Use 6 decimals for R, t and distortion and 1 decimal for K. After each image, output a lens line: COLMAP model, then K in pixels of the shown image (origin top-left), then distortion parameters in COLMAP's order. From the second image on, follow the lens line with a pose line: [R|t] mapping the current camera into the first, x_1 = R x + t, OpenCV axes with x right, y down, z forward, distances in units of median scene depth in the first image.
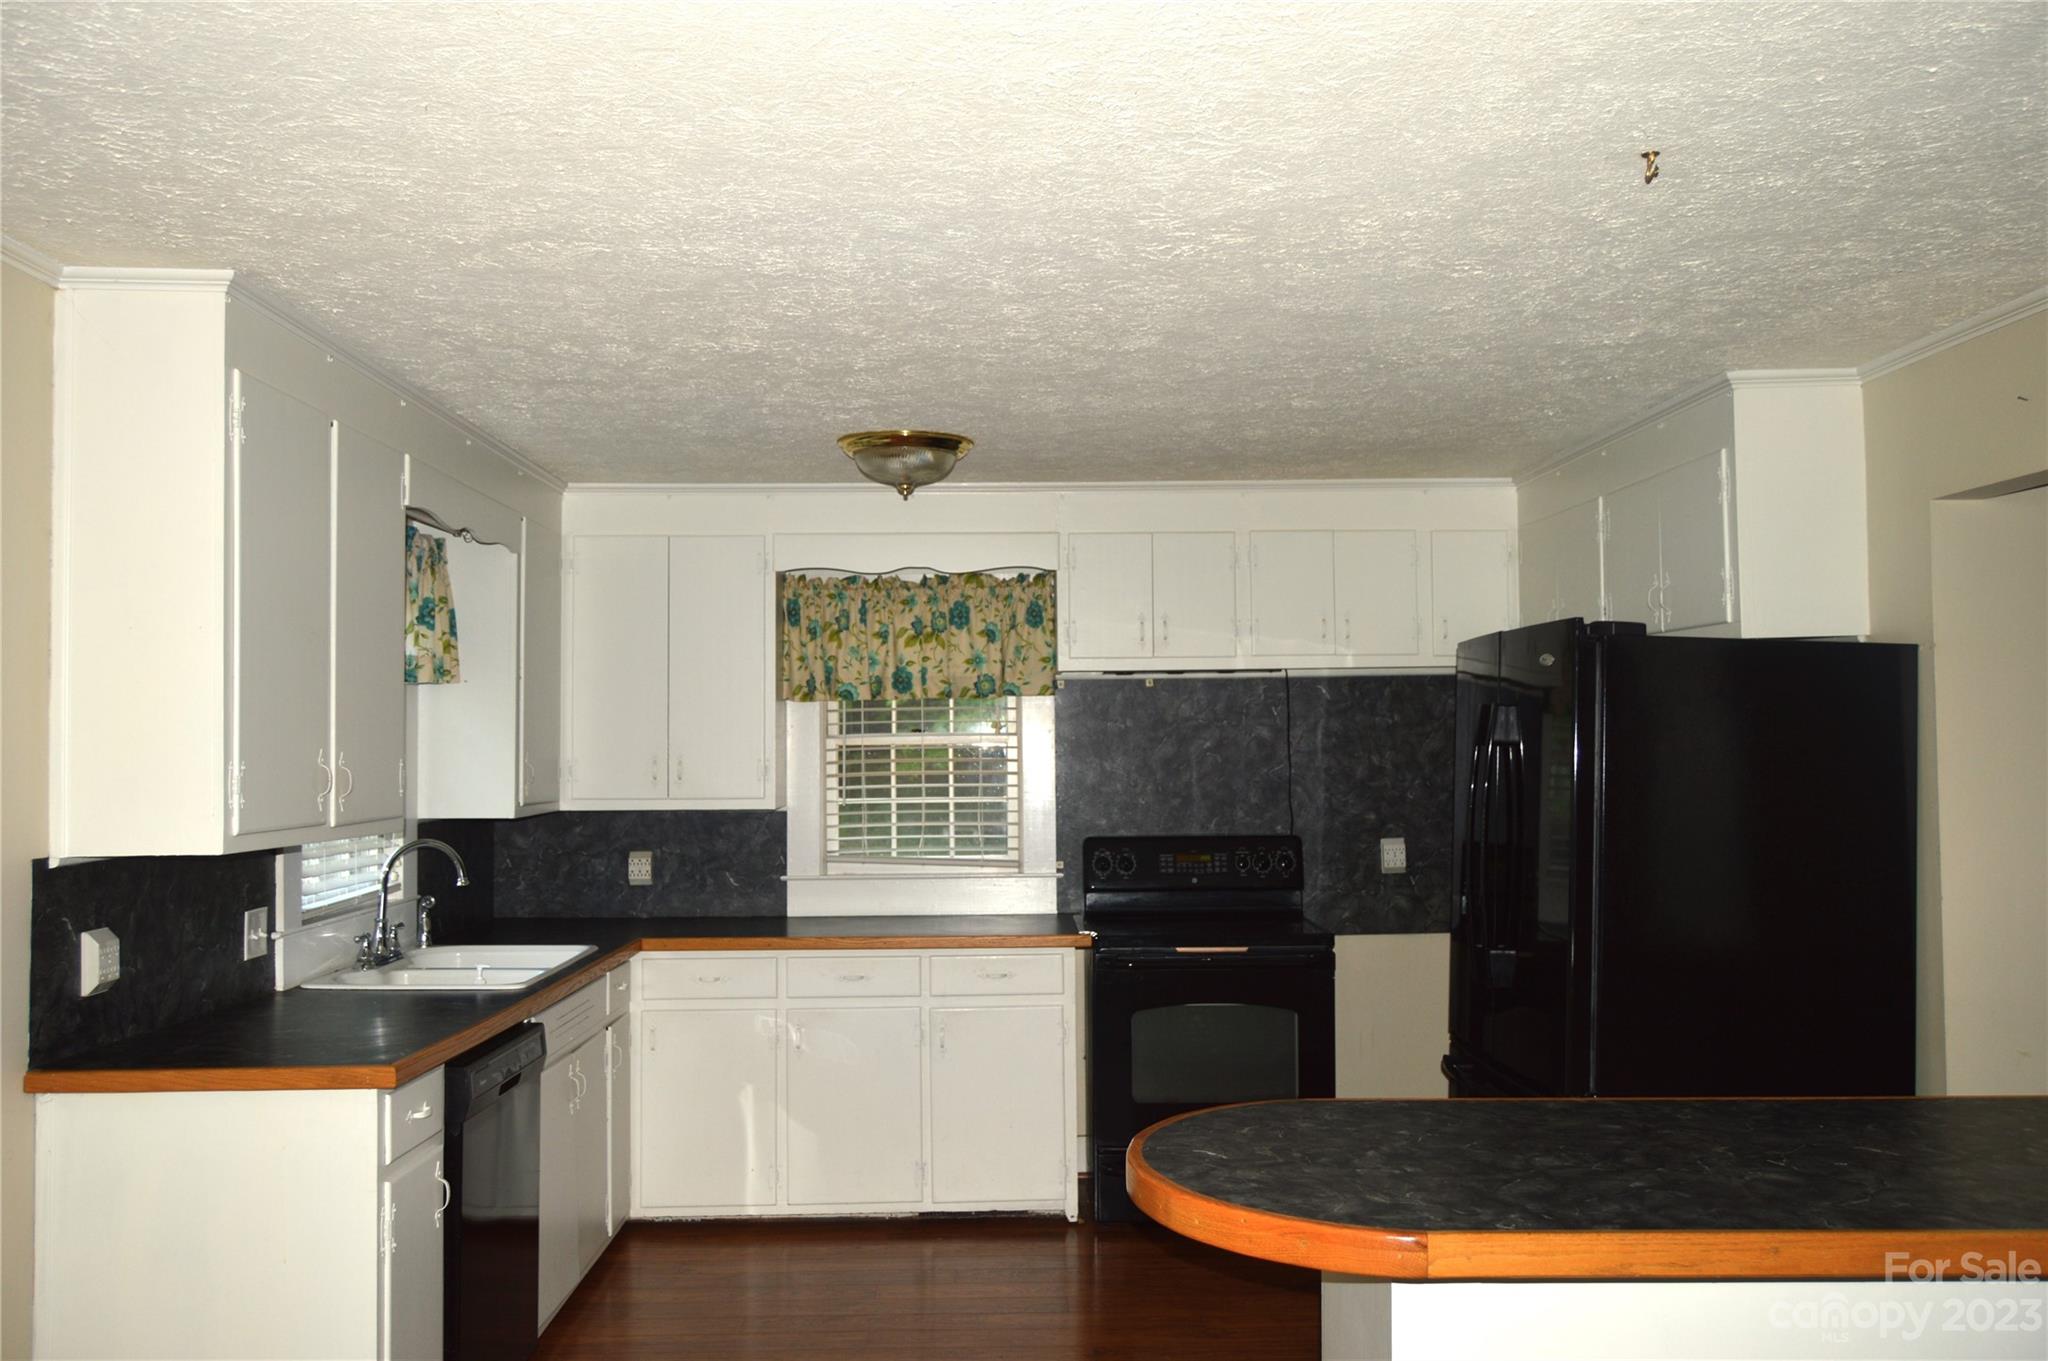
lens RADIAL K [[1633.5, 0, 1024.0], [0, 1633.5, 680.5], [0, 0, 1]] dist [-0.011788, 0.002408]
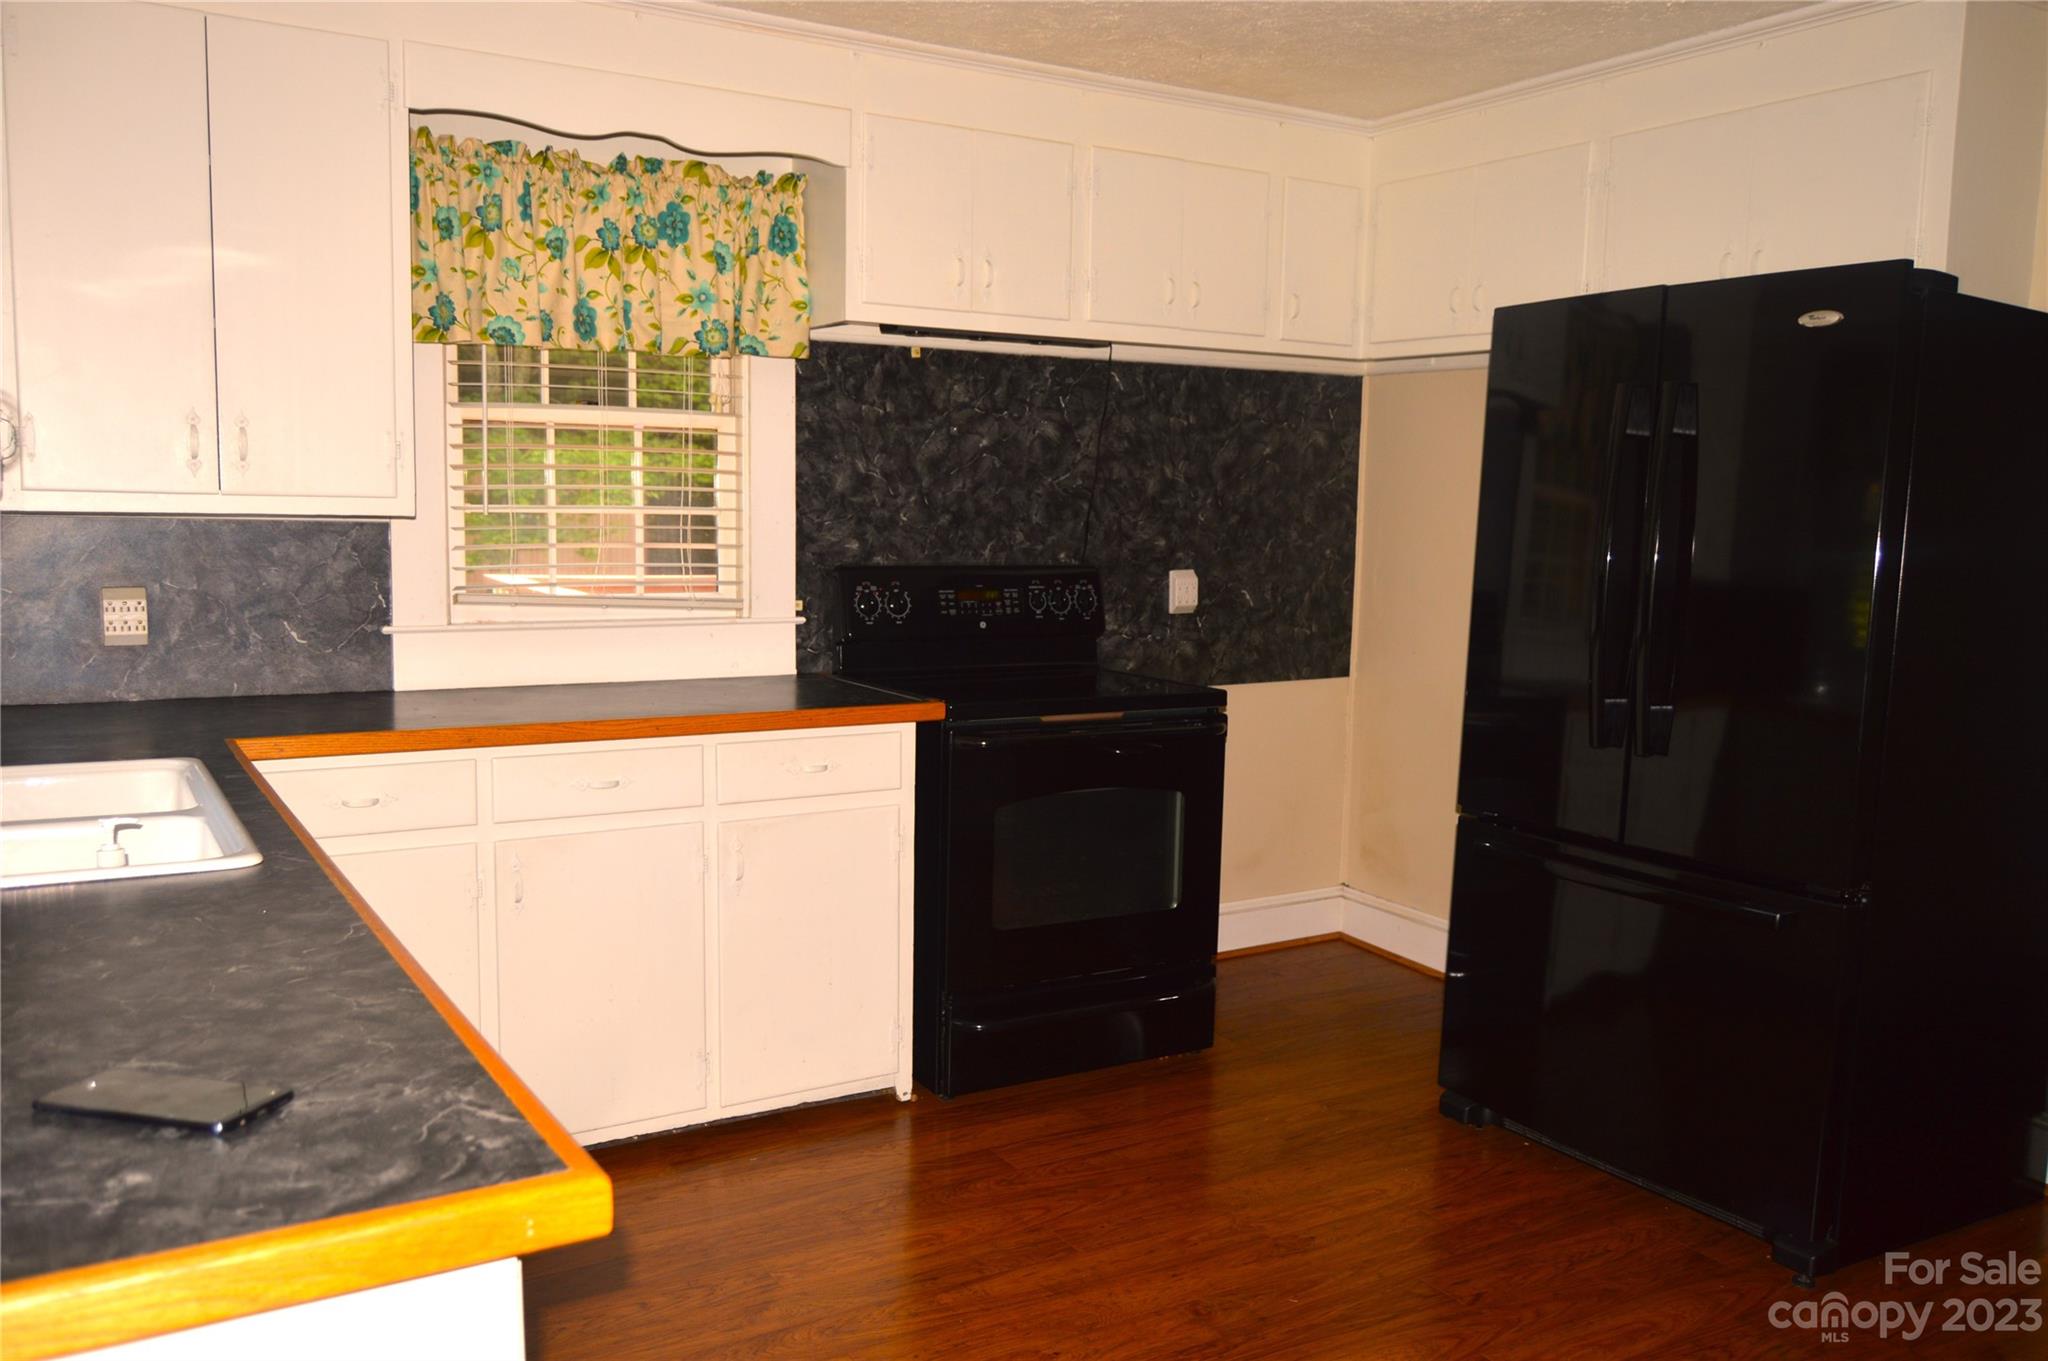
lens RADIAL K [[1633.5, 0, 1024.0], [0, 1633.5, 680.5], [0, 0, 1]] dist [-0.011788, 0.002408]
pose [[0.866333, -0.029529, 0.498592, -0.246982], [-0.047861, 0.988749, 0.141720, 0.040589], [-0.497168, -0.146640, 0.855173, 0.346669]]
